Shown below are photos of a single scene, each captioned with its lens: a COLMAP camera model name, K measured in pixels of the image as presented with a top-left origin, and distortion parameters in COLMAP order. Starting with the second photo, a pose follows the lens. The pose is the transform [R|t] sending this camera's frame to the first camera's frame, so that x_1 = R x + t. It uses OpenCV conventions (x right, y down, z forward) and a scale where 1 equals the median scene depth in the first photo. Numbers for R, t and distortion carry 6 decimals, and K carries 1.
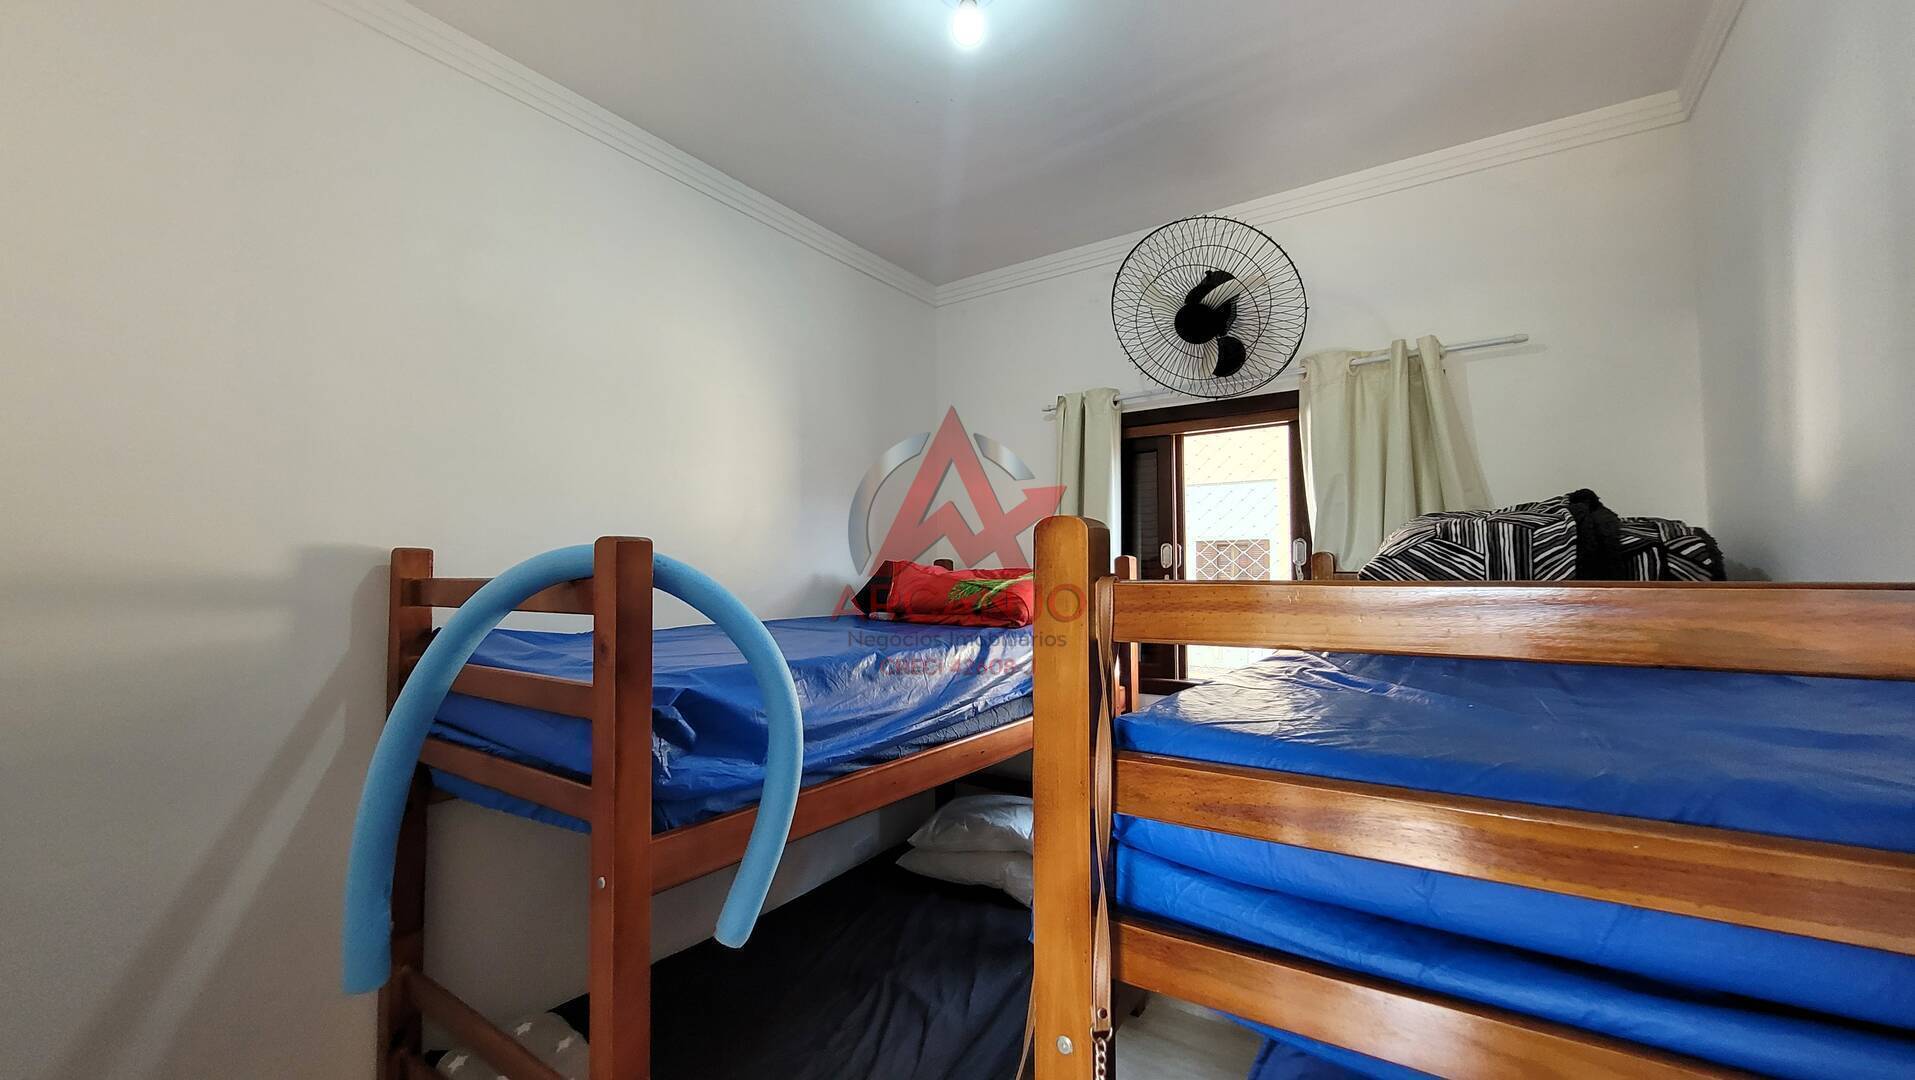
lens RADIAL K [[757.7, 0, 956.6], [0, 757.7, 542.2], [0, 0, 1]] dist [0.001964, -0.001943]
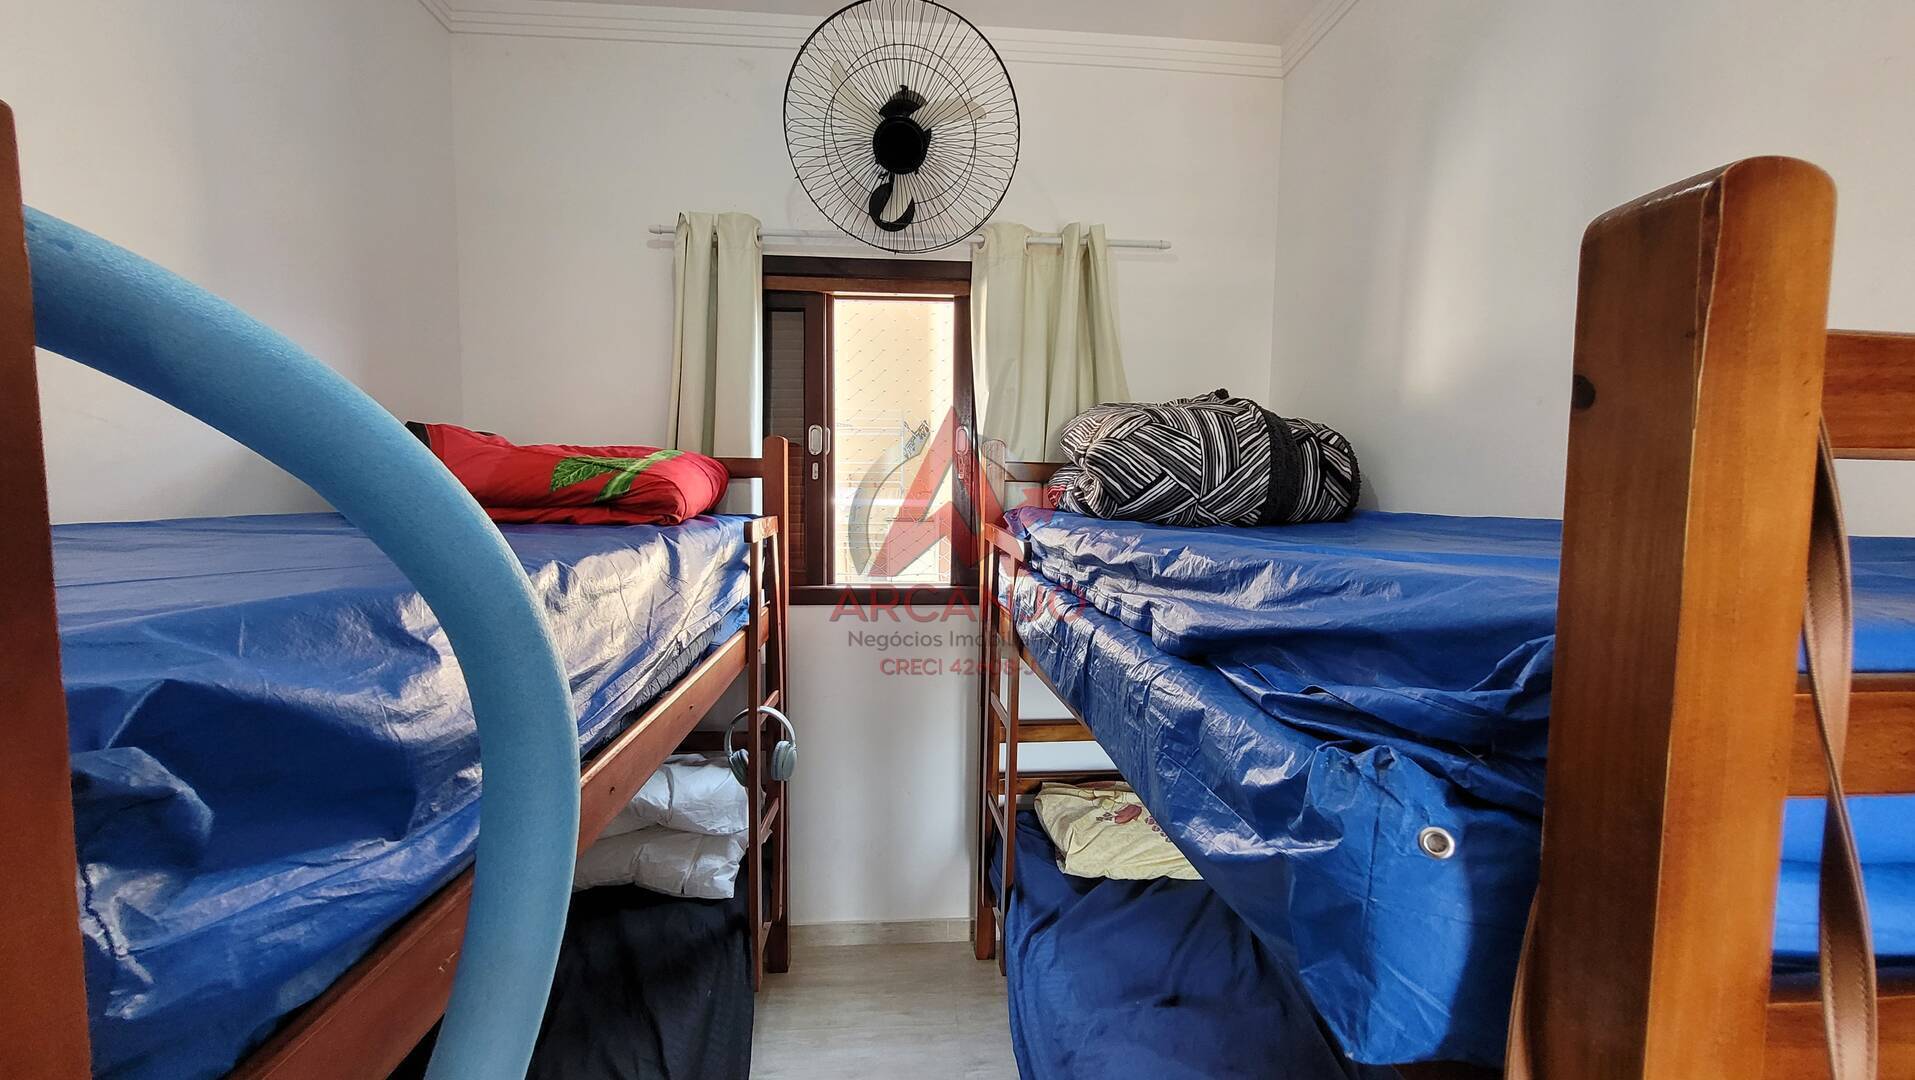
lens RADIAL K [[757.7, 0, 971.6], [0, 757.7, 544.6], [0, 0, 1]] dist [0.001964, -0.001943]
pose [[0.773306, -0.035221, 0.633053, -0.192476], [-0.038999, 0.993923, 0.102938, 0.061287], [-0.632832, -0.104292, 0.767233, 0.365826]]
